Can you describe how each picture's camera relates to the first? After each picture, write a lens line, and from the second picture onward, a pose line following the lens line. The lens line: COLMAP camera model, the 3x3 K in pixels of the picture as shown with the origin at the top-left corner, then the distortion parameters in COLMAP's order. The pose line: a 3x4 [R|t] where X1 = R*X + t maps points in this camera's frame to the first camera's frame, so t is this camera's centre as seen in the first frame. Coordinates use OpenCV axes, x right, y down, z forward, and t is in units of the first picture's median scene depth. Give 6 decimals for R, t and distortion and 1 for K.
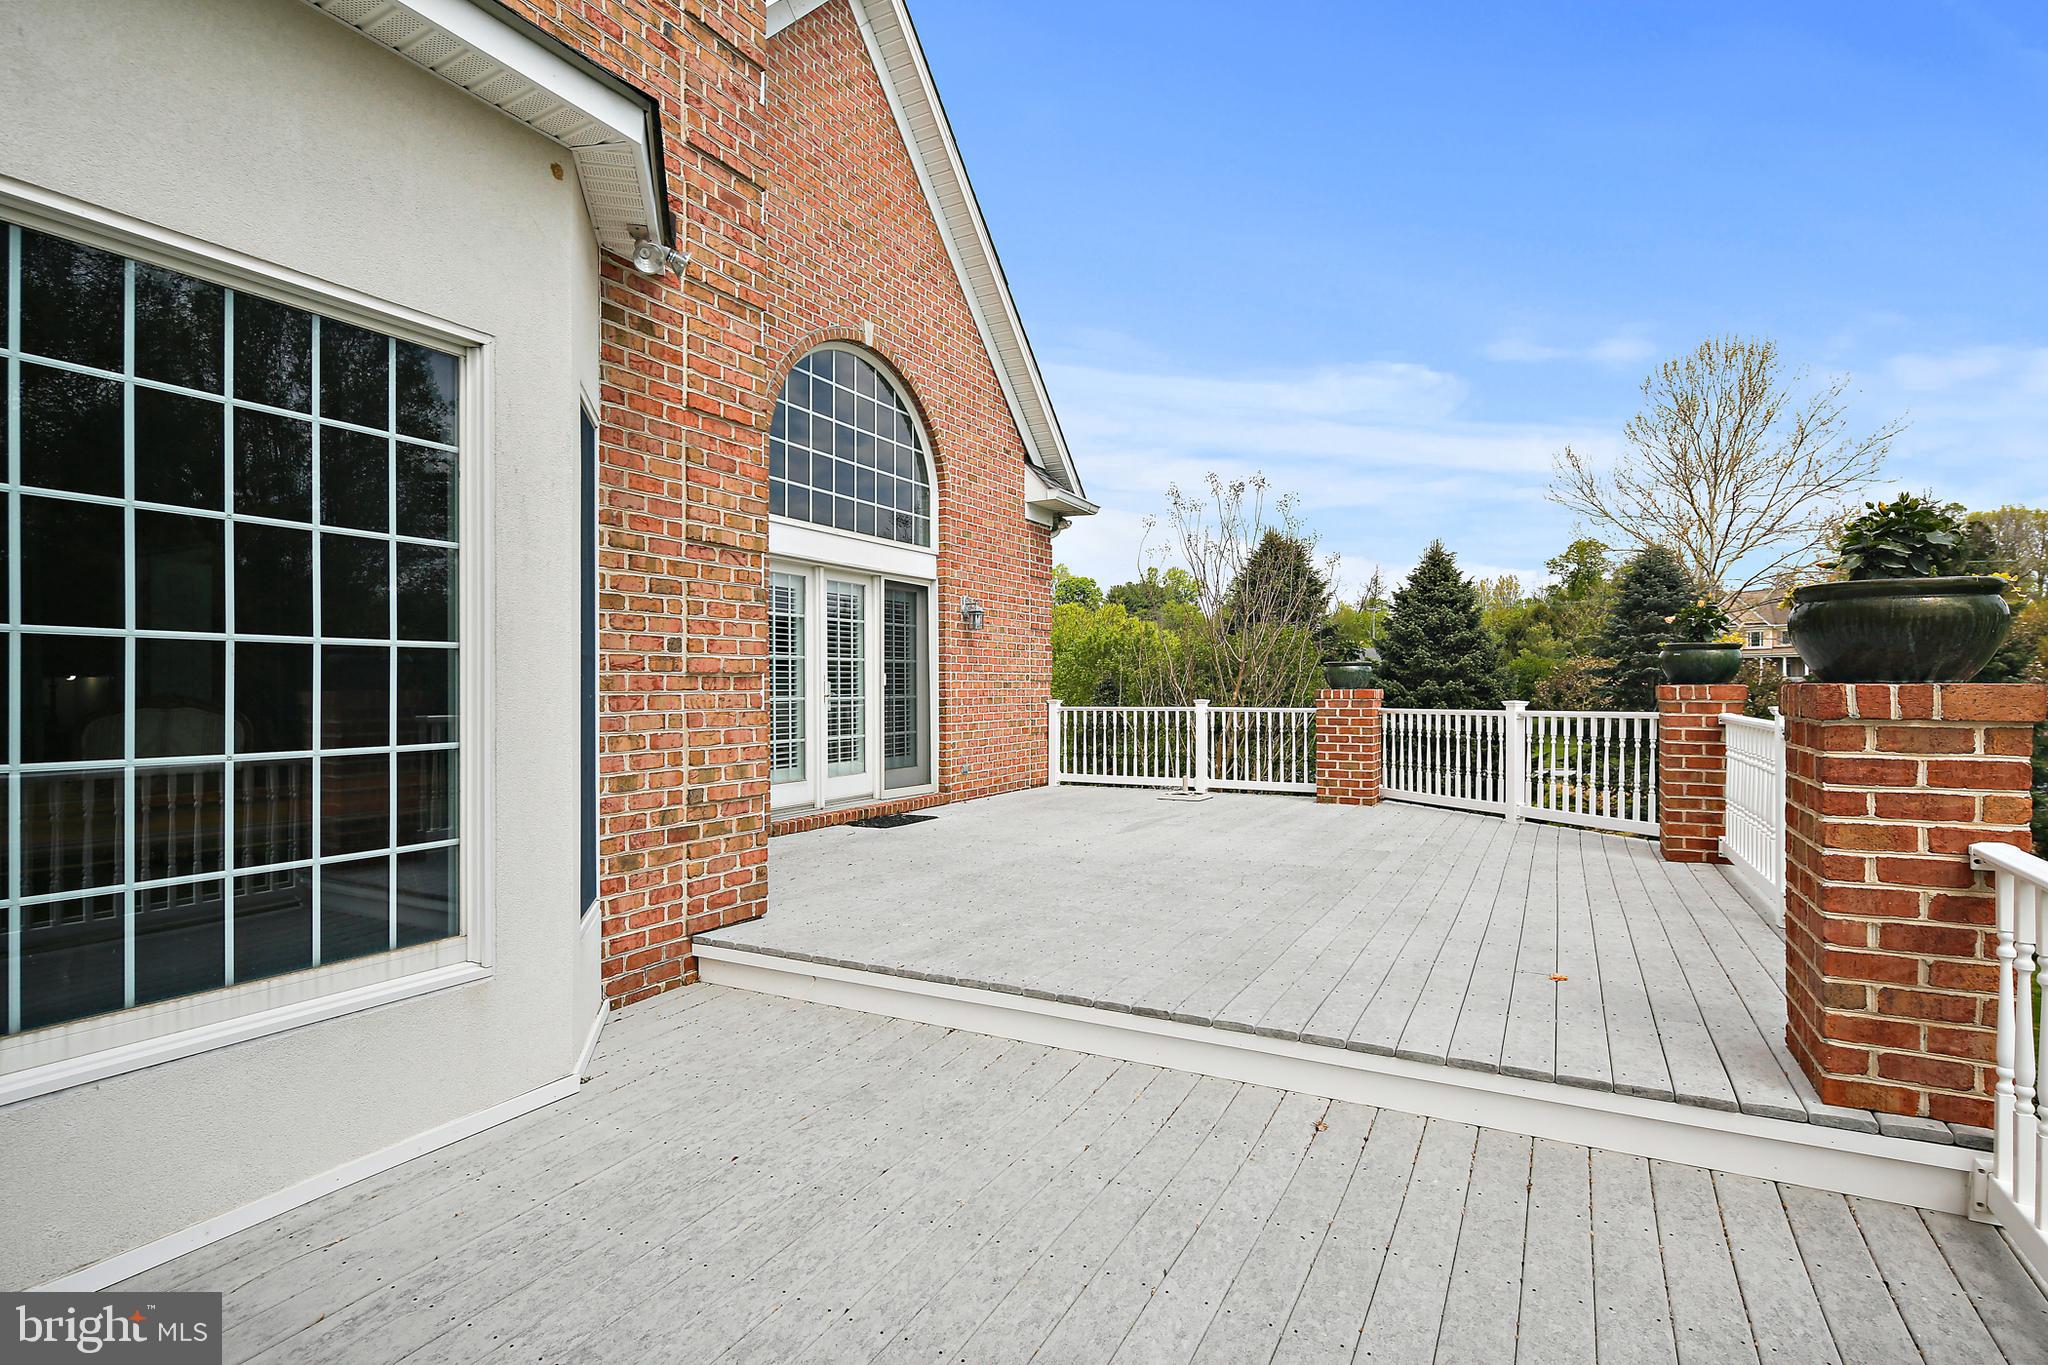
lens RADIAL K [[997.3, 0, 1020.1], [0, 997.3, 689.7], [0, 0, 1]] dist [0.006358, 0.000632]
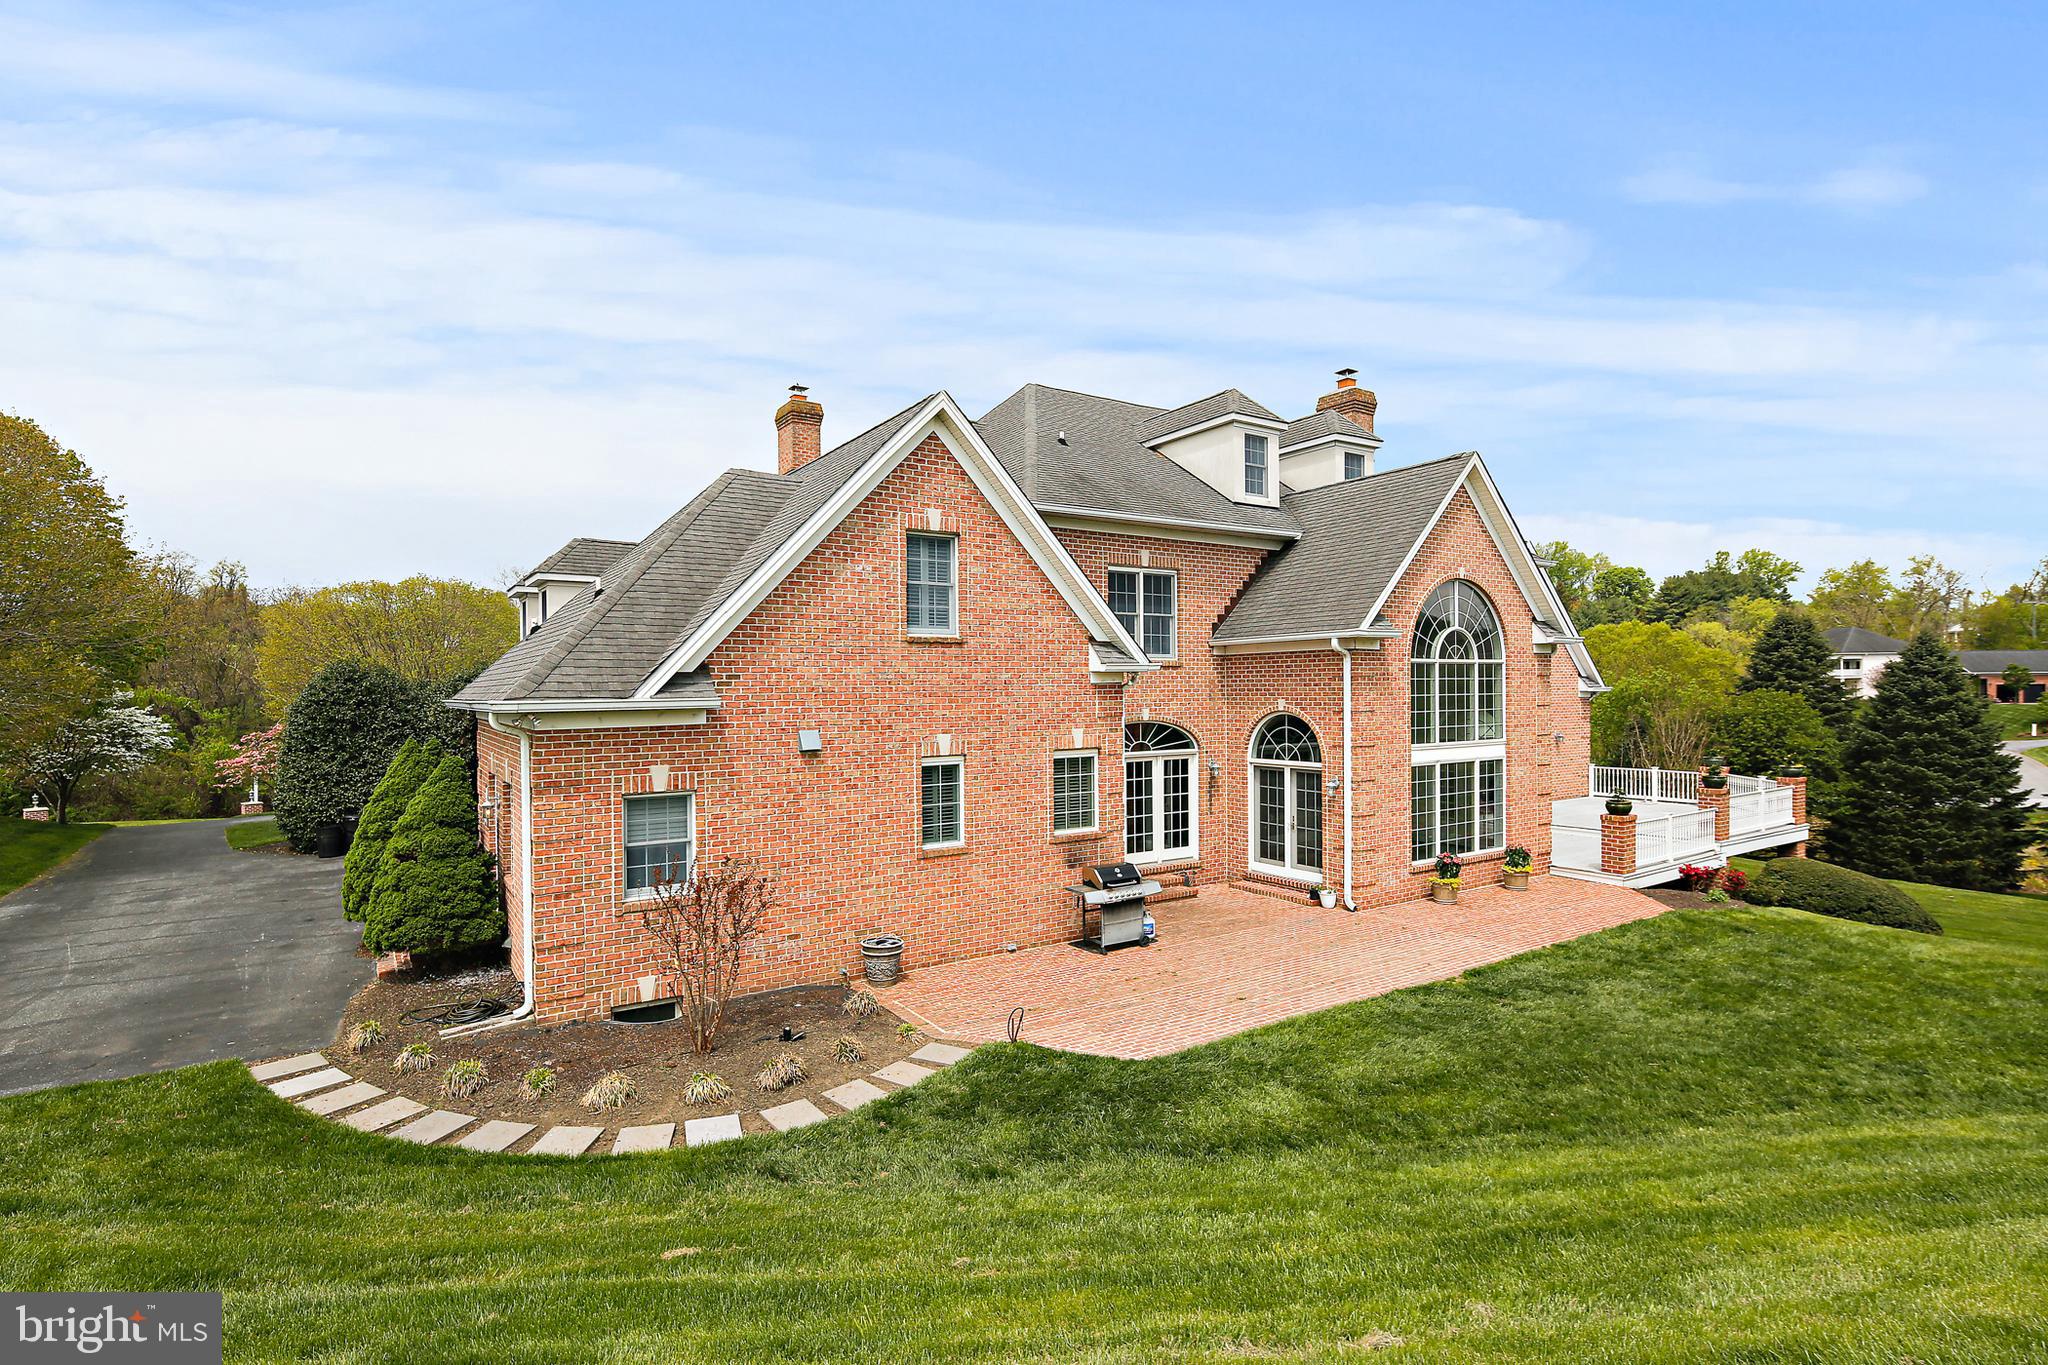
lens RADIAL K [[997.3, 0, 1021.0], [0, 997.3, 690.9], [0, 0, 1]] dist [0.006358, 0.000632]
pose [[0.884553, -0.008966, -0.466354, -0.065473], [0.008572, 0.999959, -0.002965, -0.191825], [0.466362, -0.001375, 0.884593, -2.072222]]
